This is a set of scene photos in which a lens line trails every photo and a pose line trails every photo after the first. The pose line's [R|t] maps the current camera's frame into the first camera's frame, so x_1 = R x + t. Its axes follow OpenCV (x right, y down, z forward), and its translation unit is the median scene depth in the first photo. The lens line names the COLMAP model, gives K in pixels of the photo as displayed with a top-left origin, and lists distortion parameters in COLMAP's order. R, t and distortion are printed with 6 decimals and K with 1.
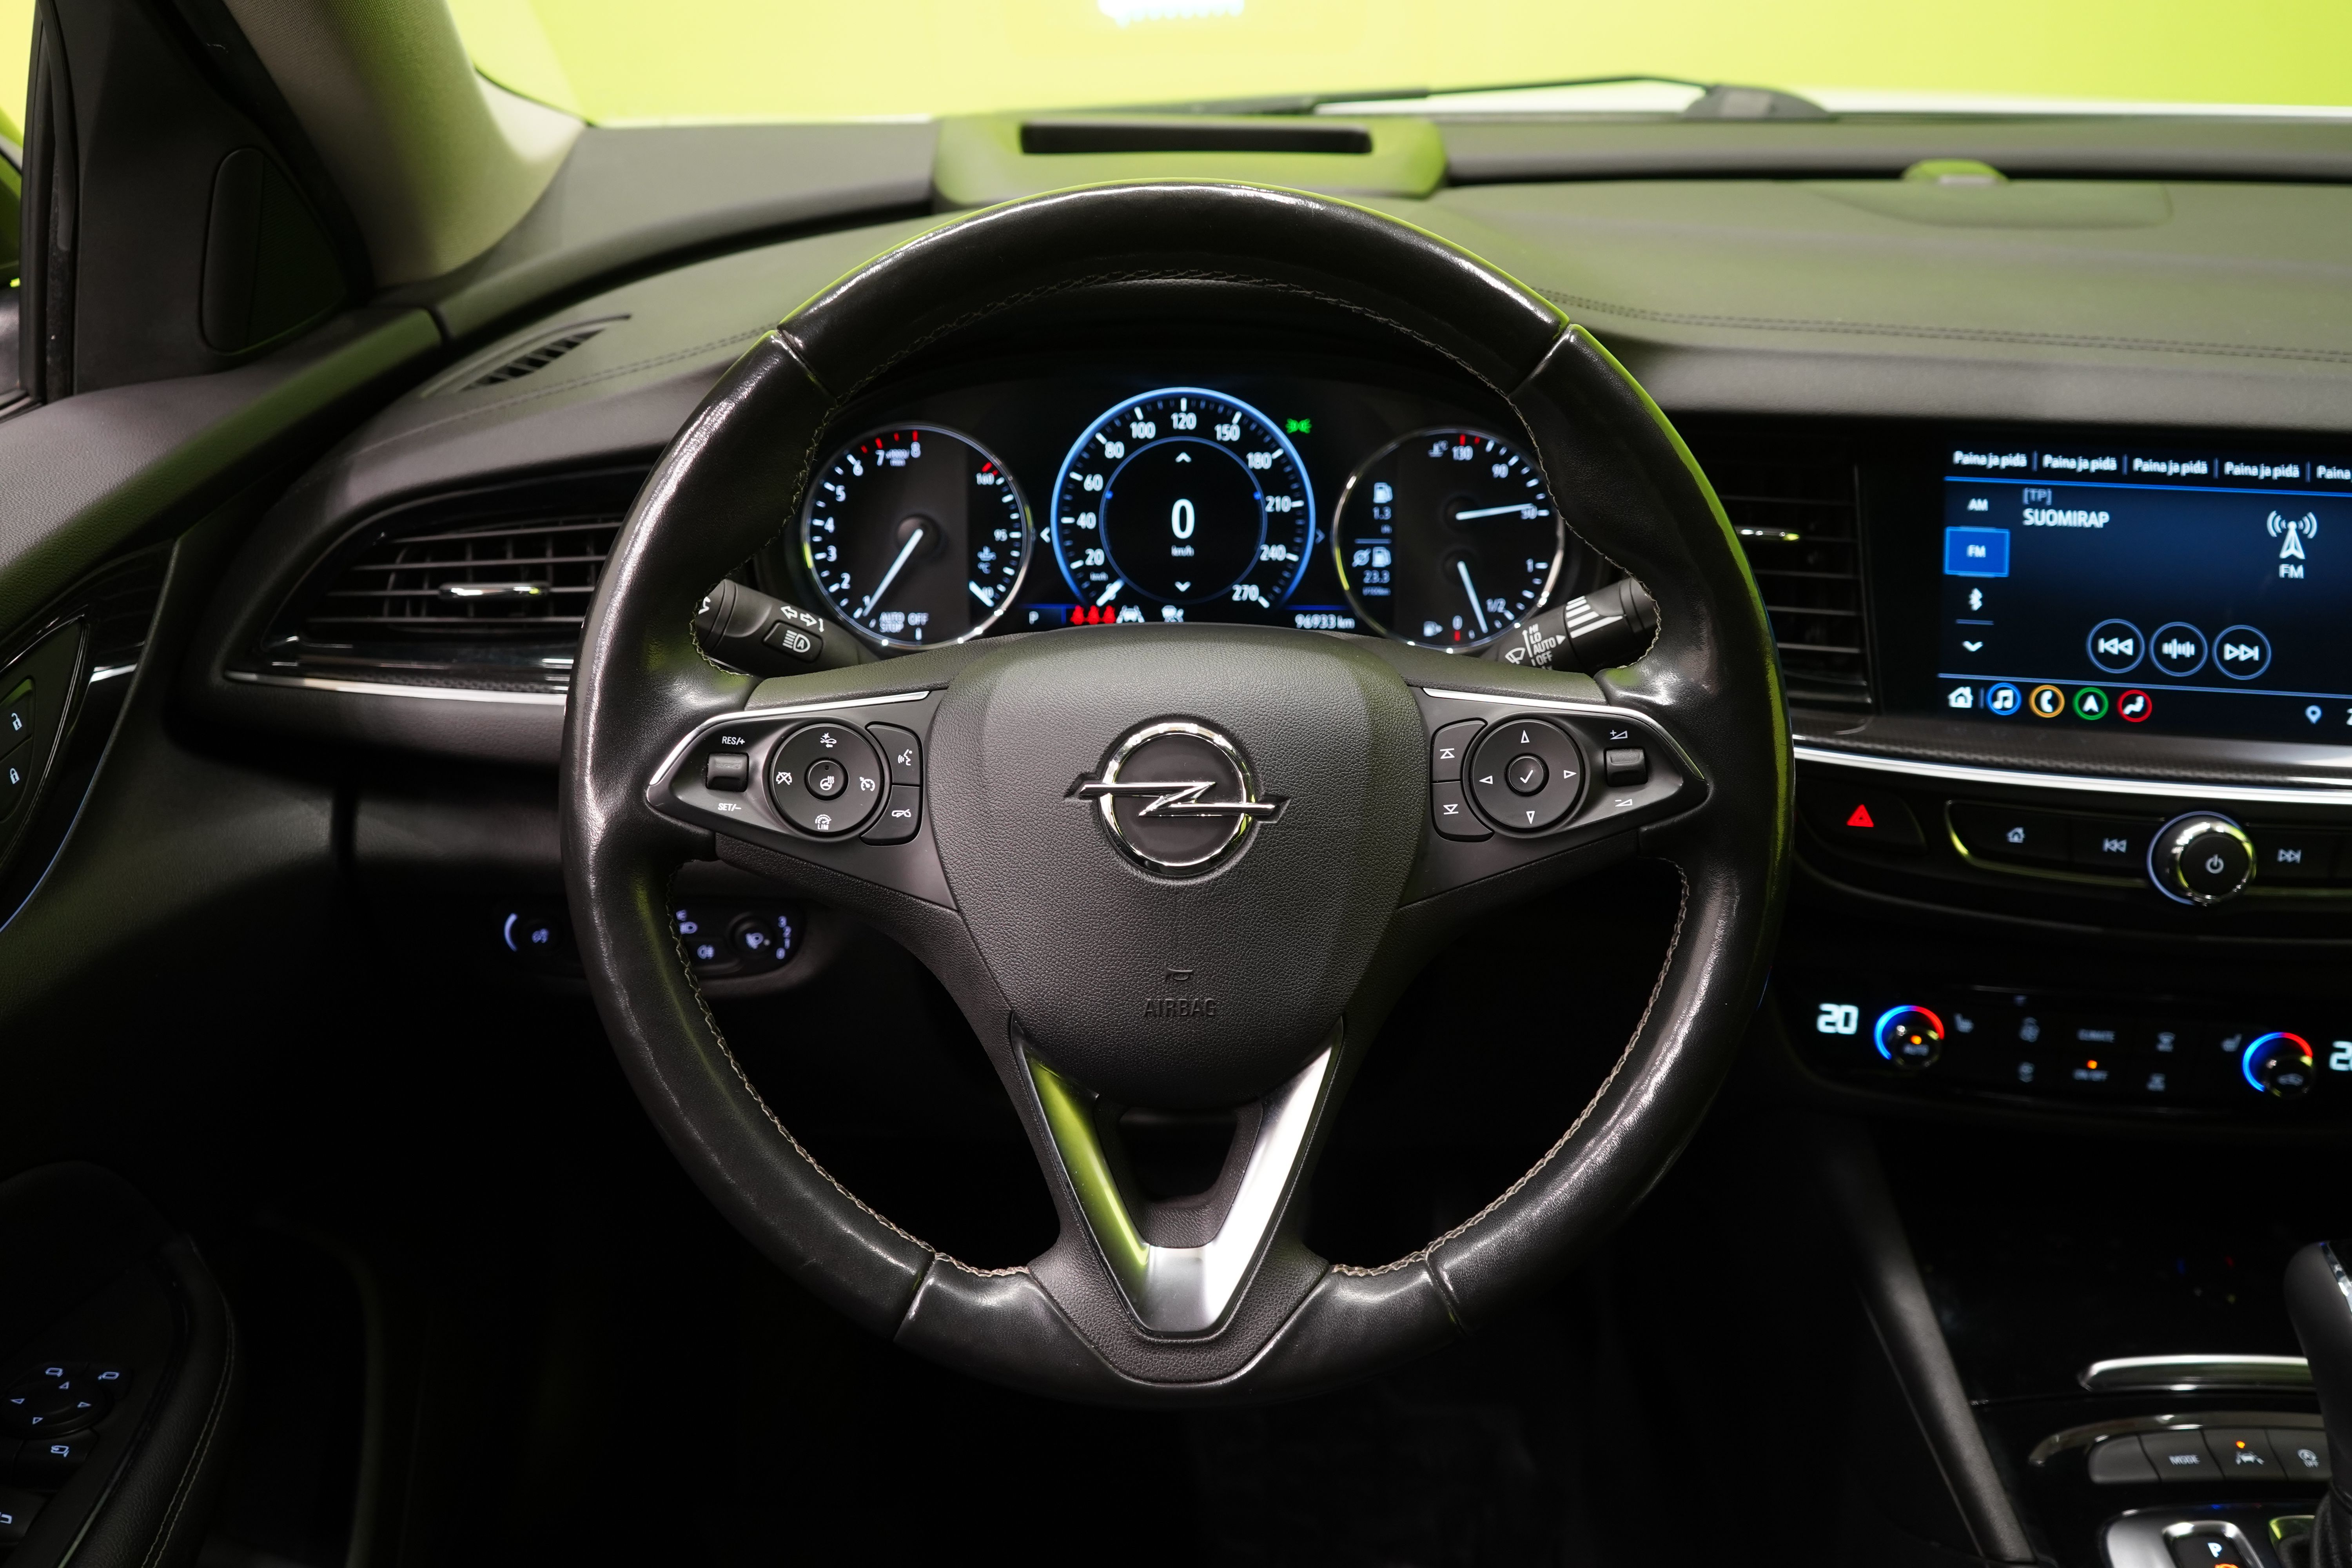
lens RADIAL K [[2318.8, 0, 1174.9], [0, 2318.8, 785.3], [0, 0, 1]] dist [-0.004844, 0.000000]
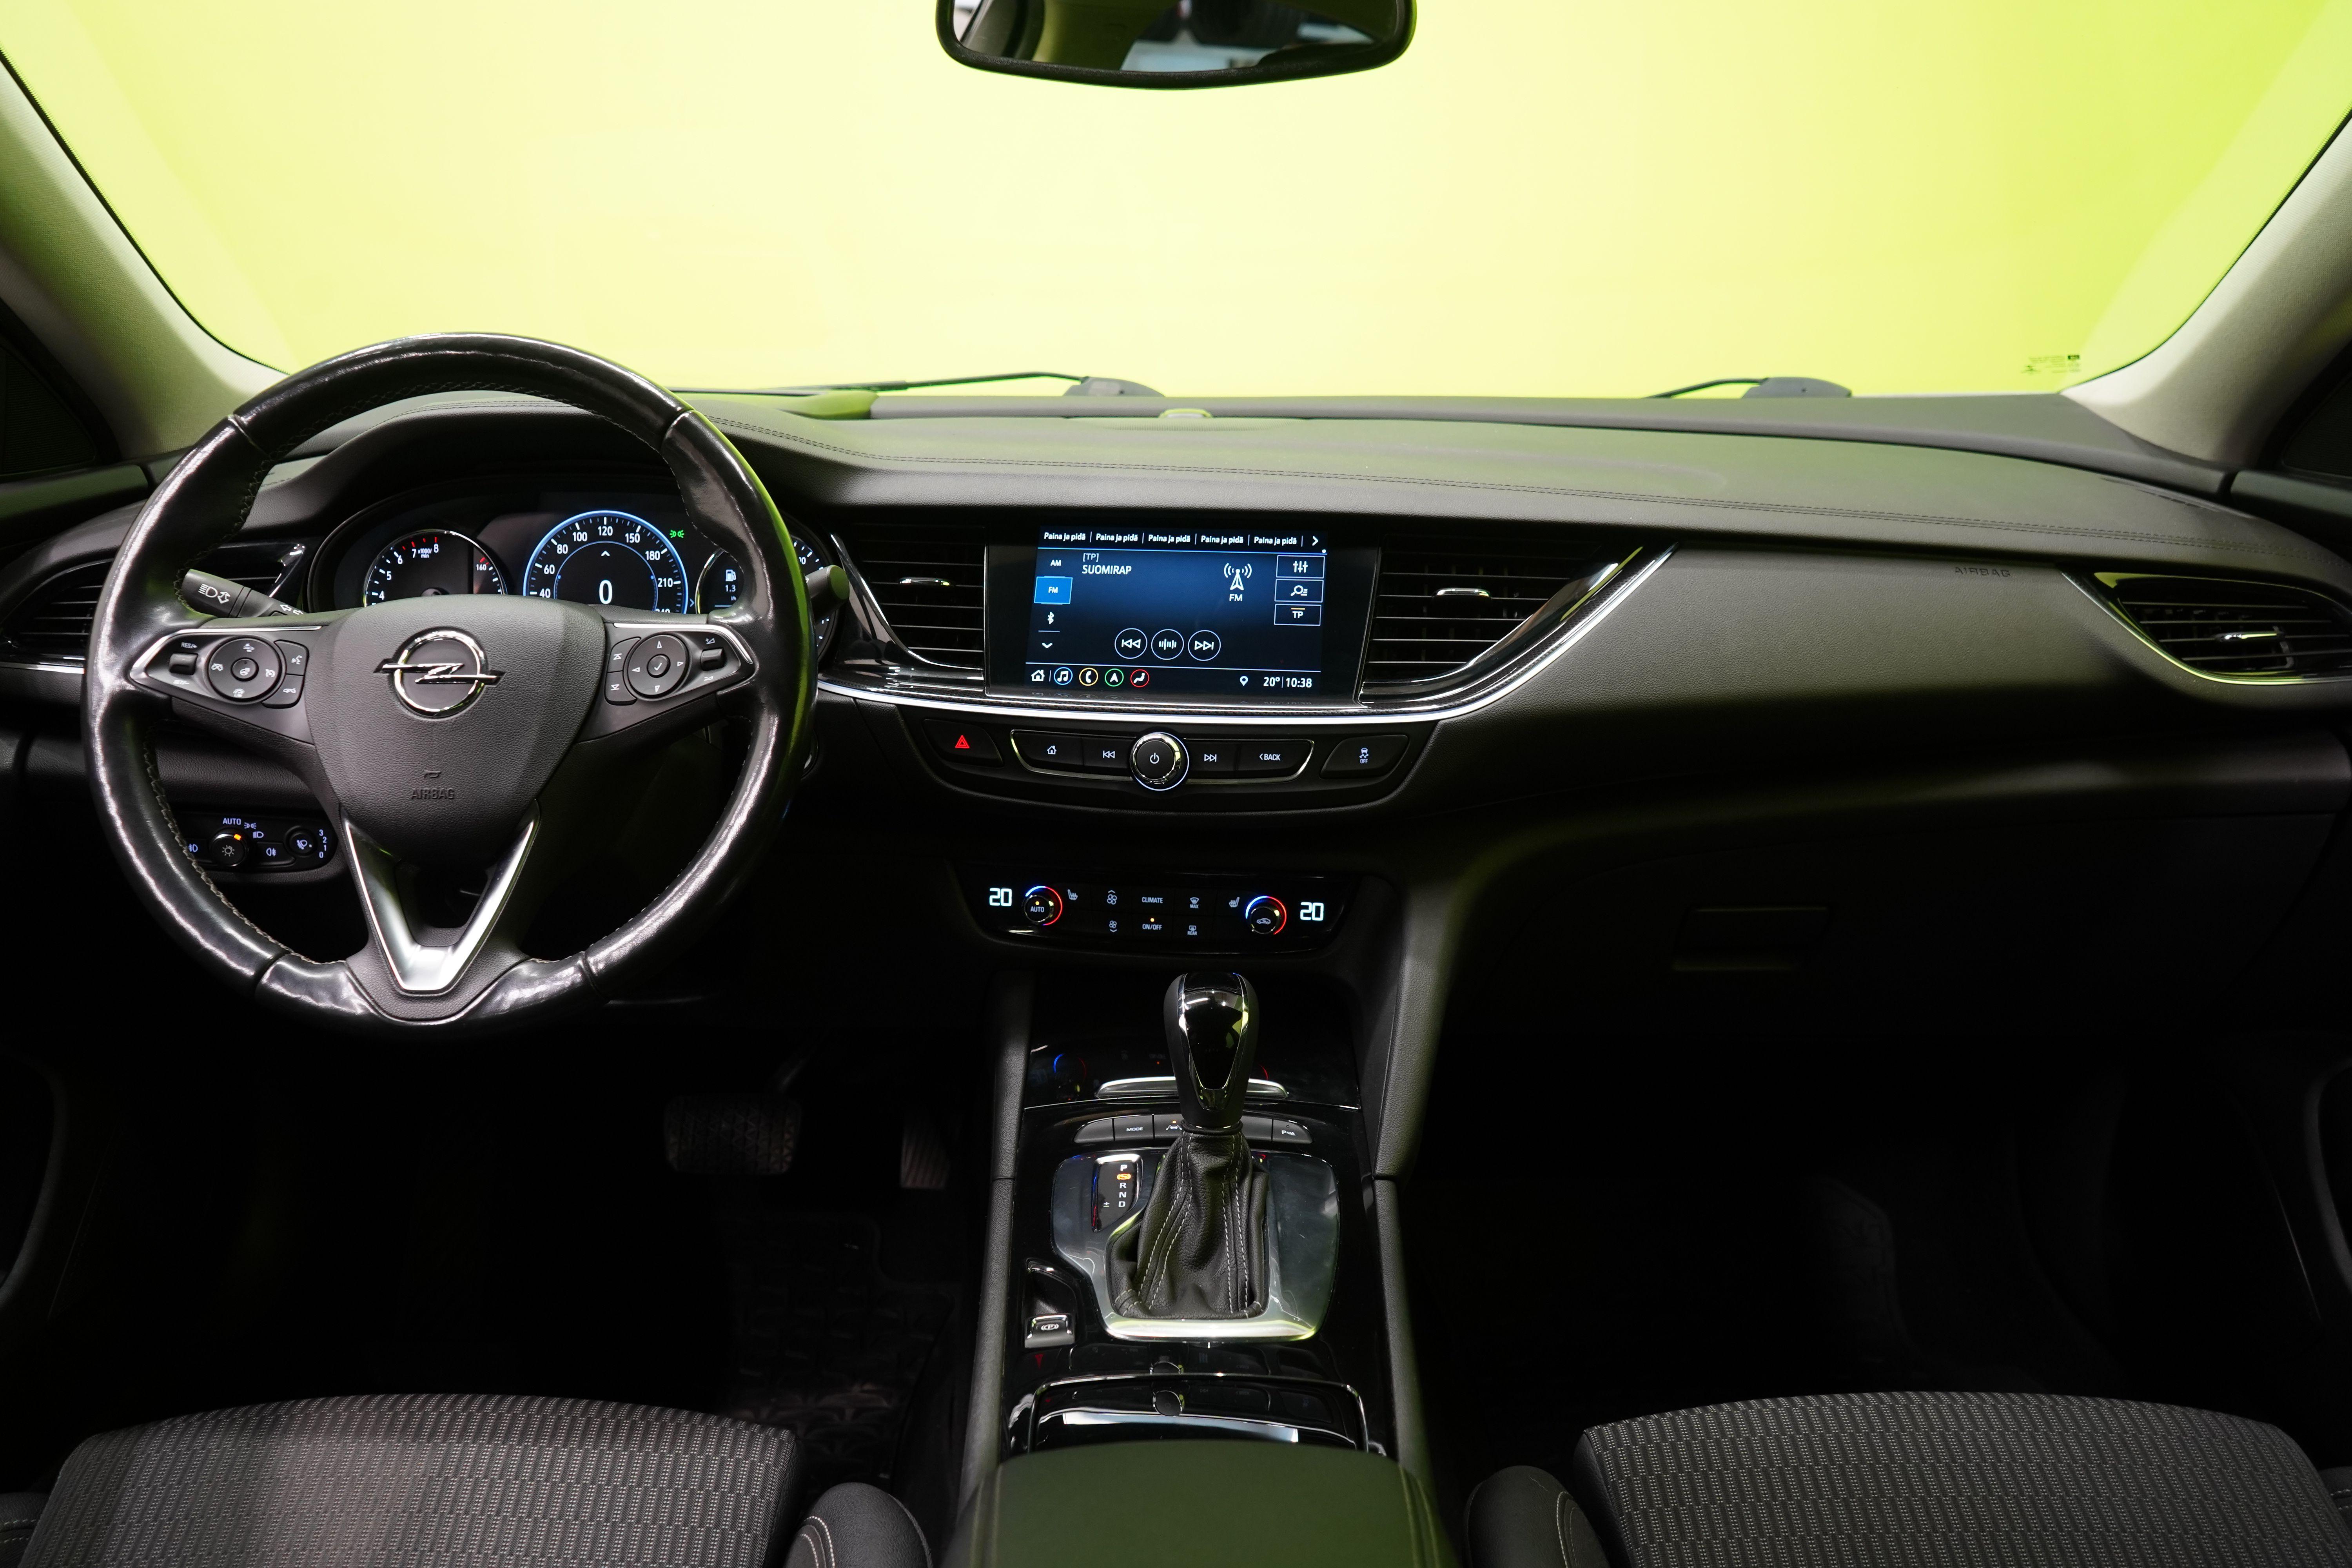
lens RADIAL K [[1875.8, 0, 1177.9], [0, 1875.8, 782.0], [0, 0, 1]] dist [-0.015337, 0.002807]
pose [[0.999887, -0.001594, 0.014915, 0.420799], [0.003969, 0.987020, -0.160547, 0.247540], [-0.014465, 0.160588, 0.986916, -0.282032]]
